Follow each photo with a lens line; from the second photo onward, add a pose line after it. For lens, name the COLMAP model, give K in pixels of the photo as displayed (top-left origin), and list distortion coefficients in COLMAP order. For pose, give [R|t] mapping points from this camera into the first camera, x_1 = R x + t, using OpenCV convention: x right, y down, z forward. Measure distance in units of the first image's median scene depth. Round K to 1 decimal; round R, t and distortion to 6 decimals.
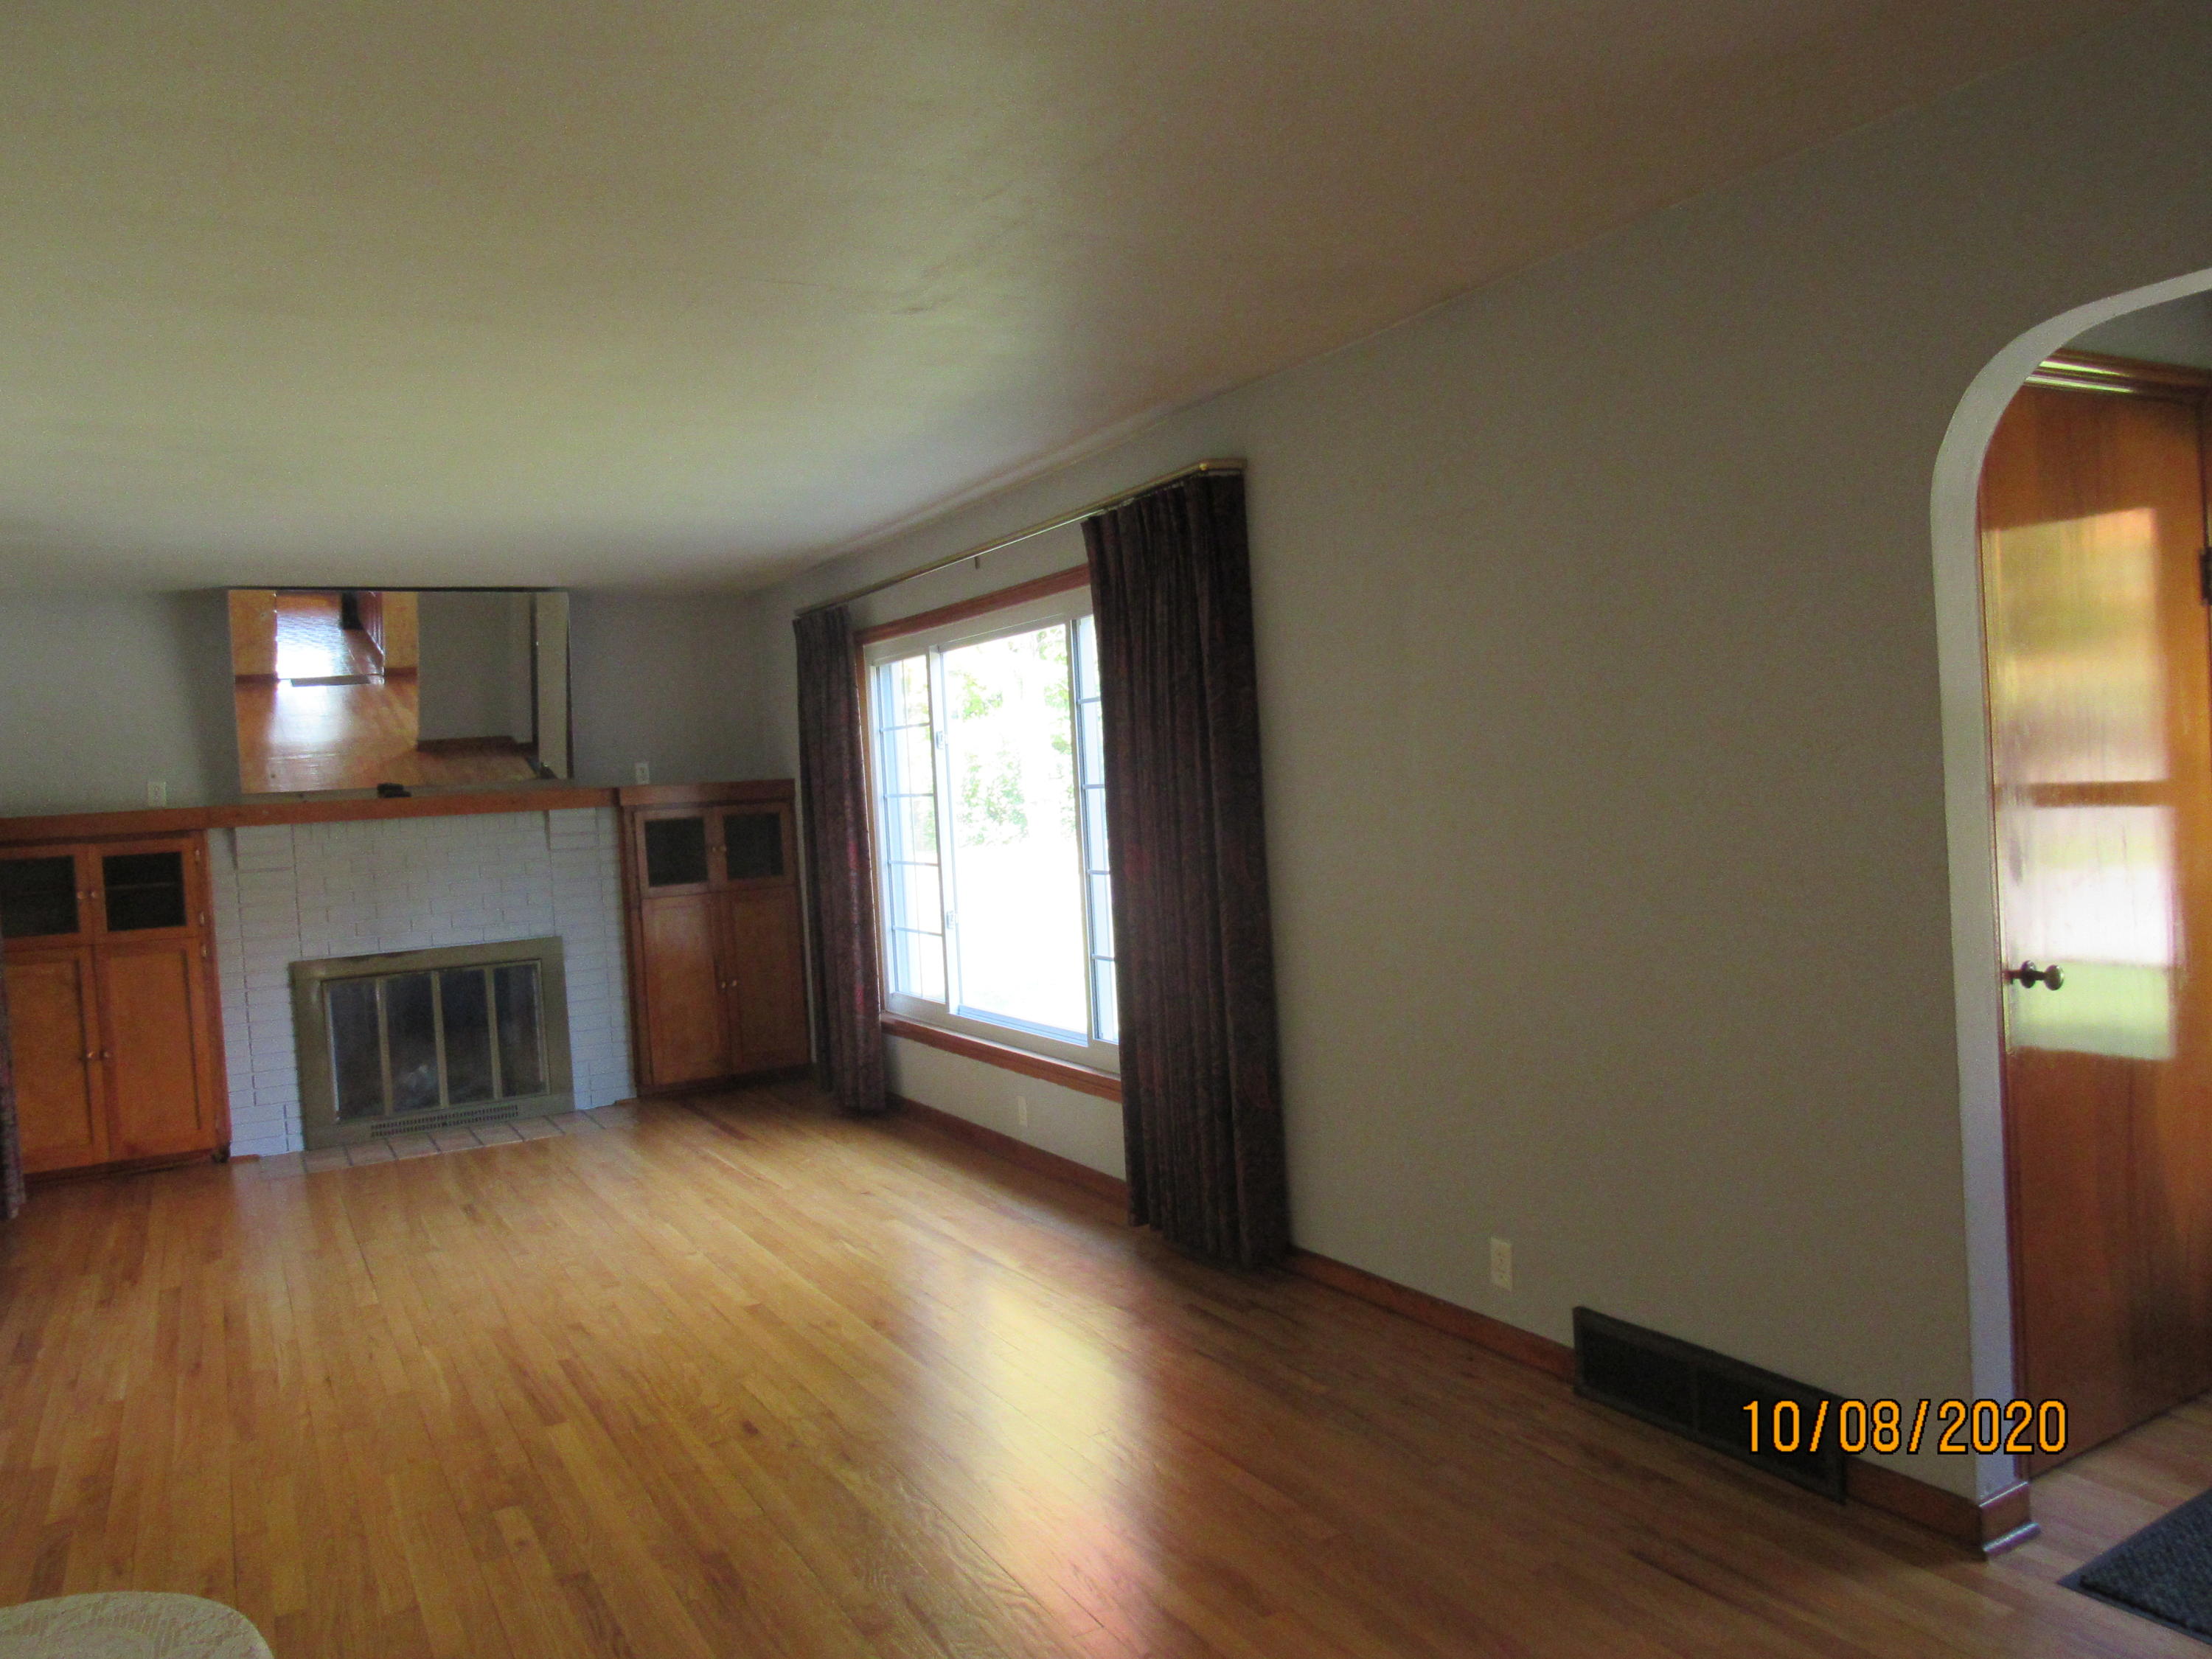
lens RADIAL K [[1583.2, 0, 1109.4], [0, 1583.2, 826.3], [0, 0, 1]] dist [-0.010363, -0.003242]
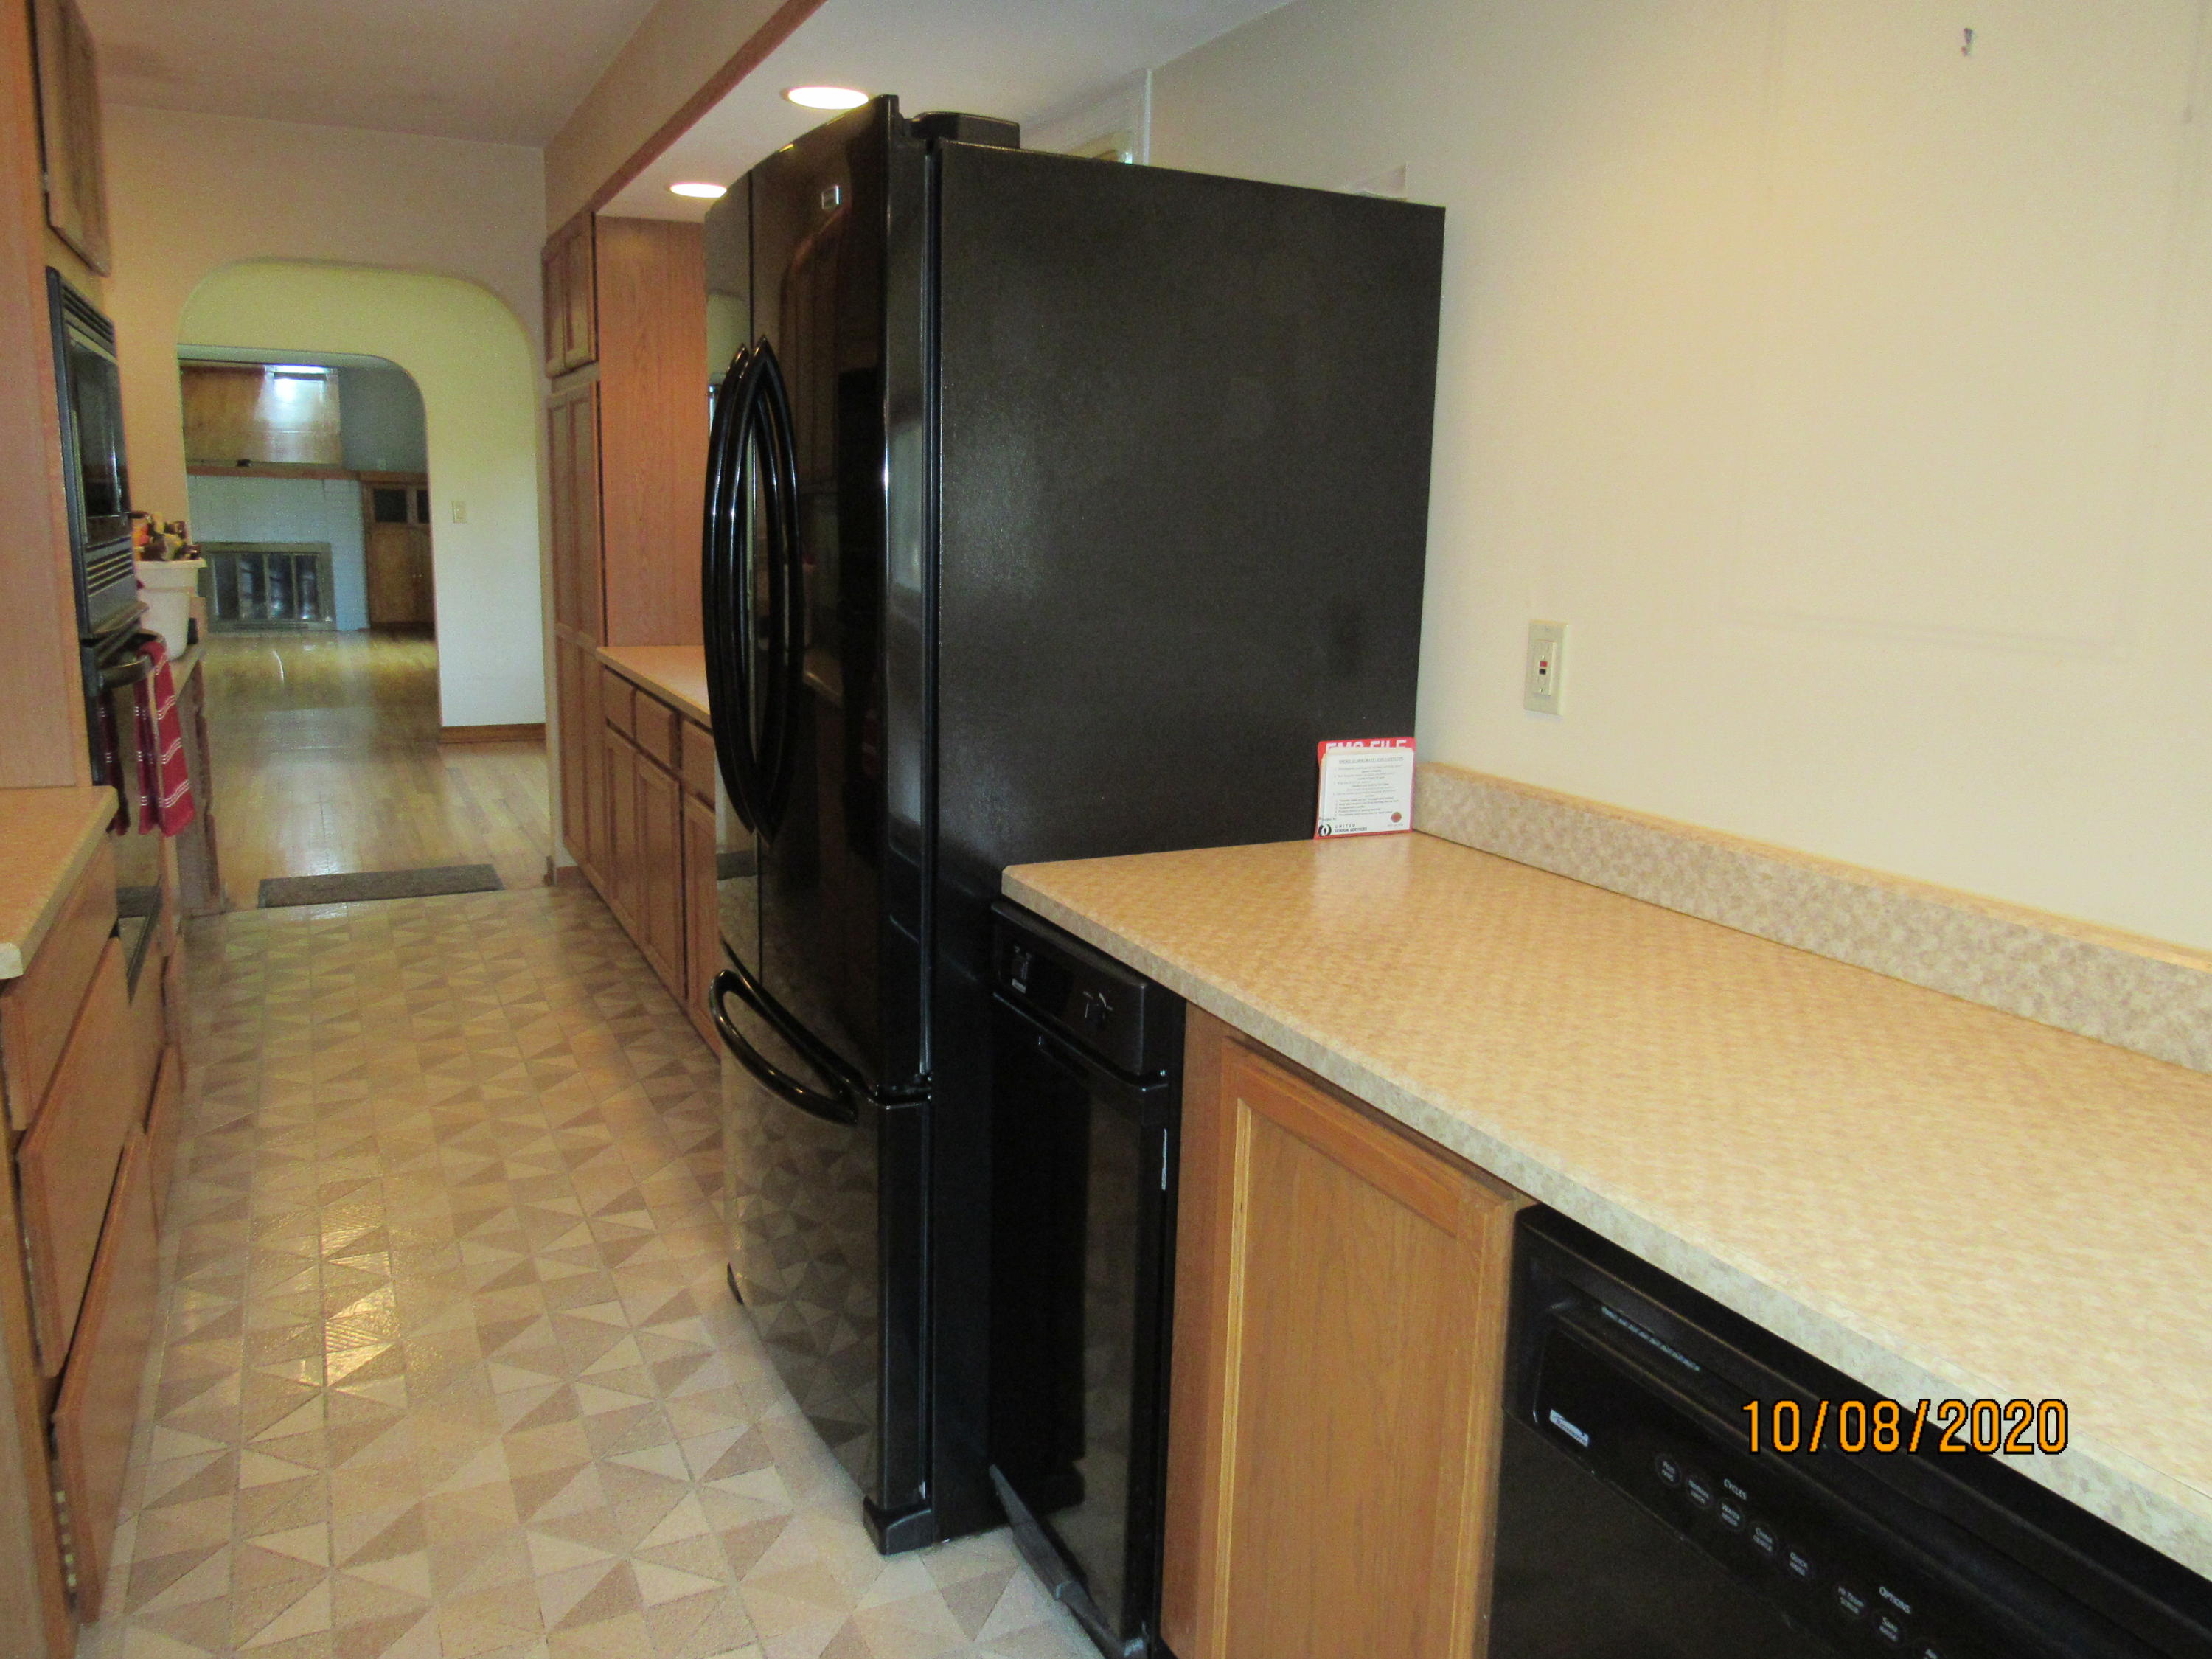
lens RADIAL K [[1583.2, 0, 1107.5], [0, 1583.2, 836.1], [0, 0, 1]] dist [-0.010363, -0.003242]
pose [[0.995316, 0.094168, -0.021863, 0.722092], [-0.089263, 0.982051, 0.166157, 0.013210], [0.037117, -0.163427, 0.985857, -1.016713]]
